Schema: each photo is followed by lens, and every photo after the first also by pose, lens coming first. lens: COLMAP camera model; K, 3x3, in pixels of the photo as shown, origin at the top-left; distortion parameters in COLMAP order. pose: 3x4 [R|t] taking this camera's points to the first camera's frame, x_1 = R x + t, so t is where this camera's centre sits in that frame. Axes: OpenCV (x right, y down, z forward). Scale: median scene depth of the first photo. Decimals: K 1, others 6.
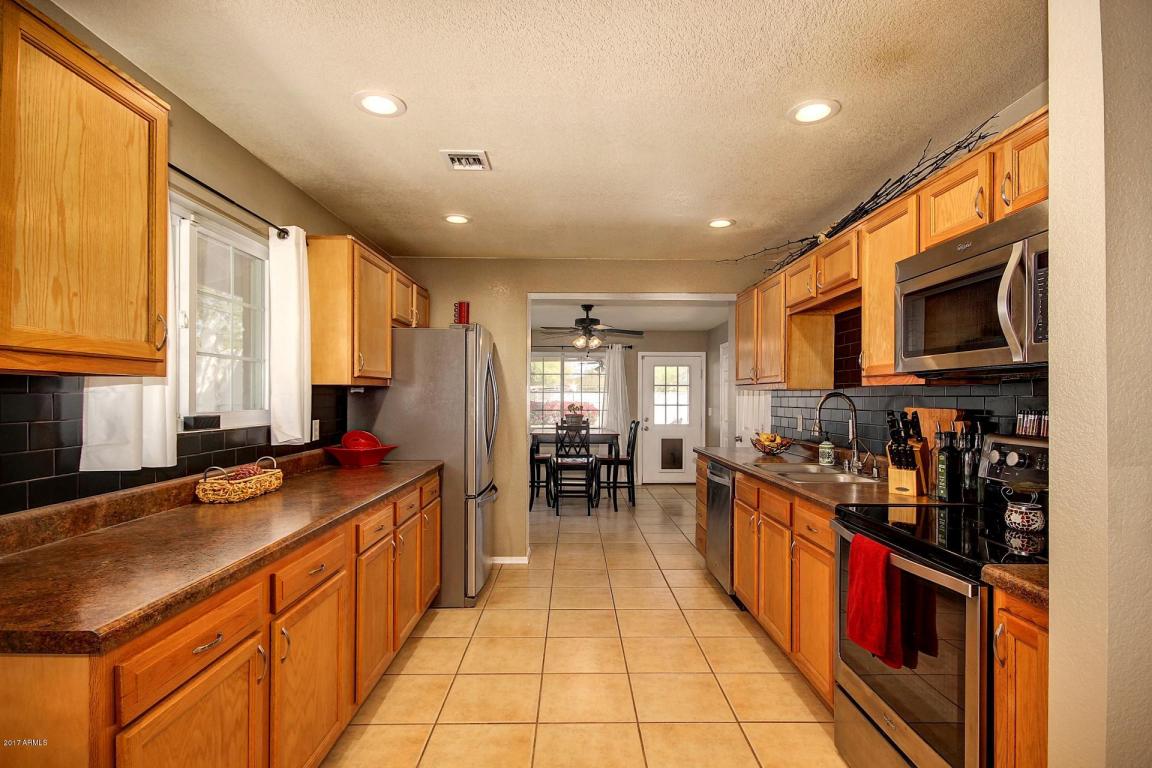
lens RADIAL K [[558.4, 0, 569.9], [0, 558.4, 397.2], [0, 0, 1]] dist [-0.000236, 0.000200]
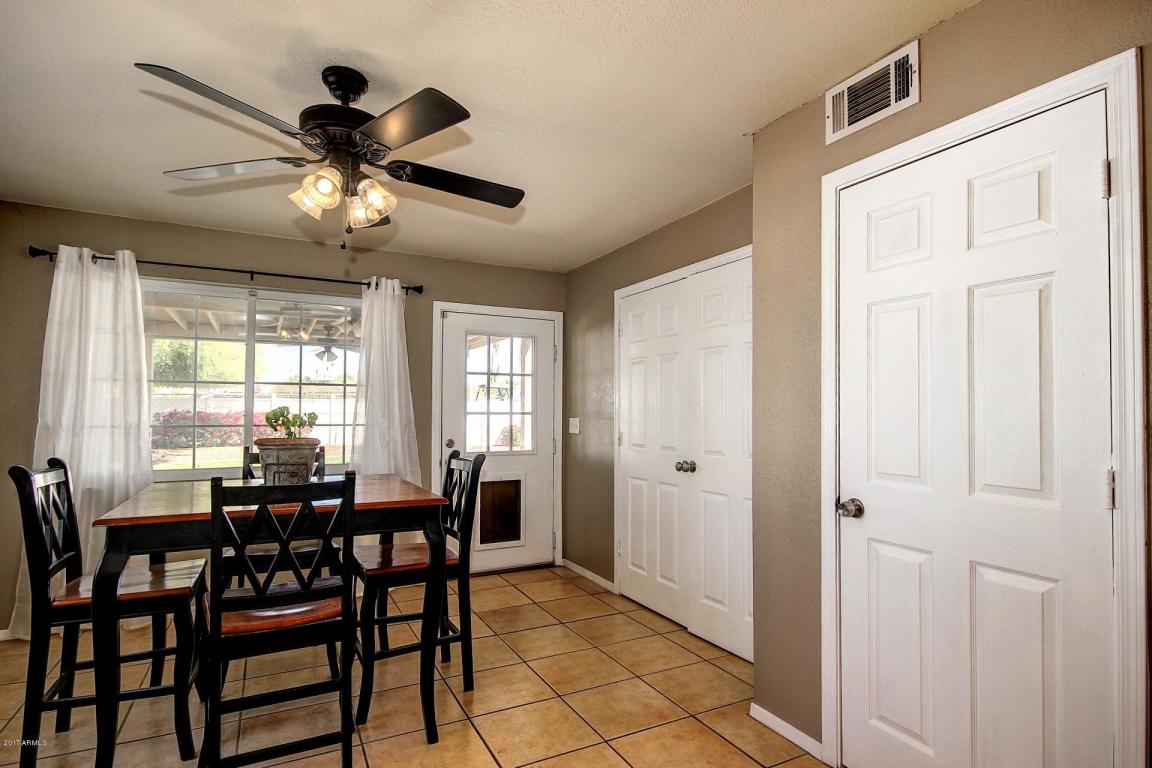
lens RADIAL K [[558.4, 0, 569.9], [0, 558.4, 397.2], [0, 0, 1]] dist [-0.000236, 0.000200]
pose [[0.878440, 0.009969, 0.477748, -0.002621], [-0.001052, 0.999820, -0.018929, 0.009178], [-0.477851, 0.016126, 0.878293, 0.532912]]
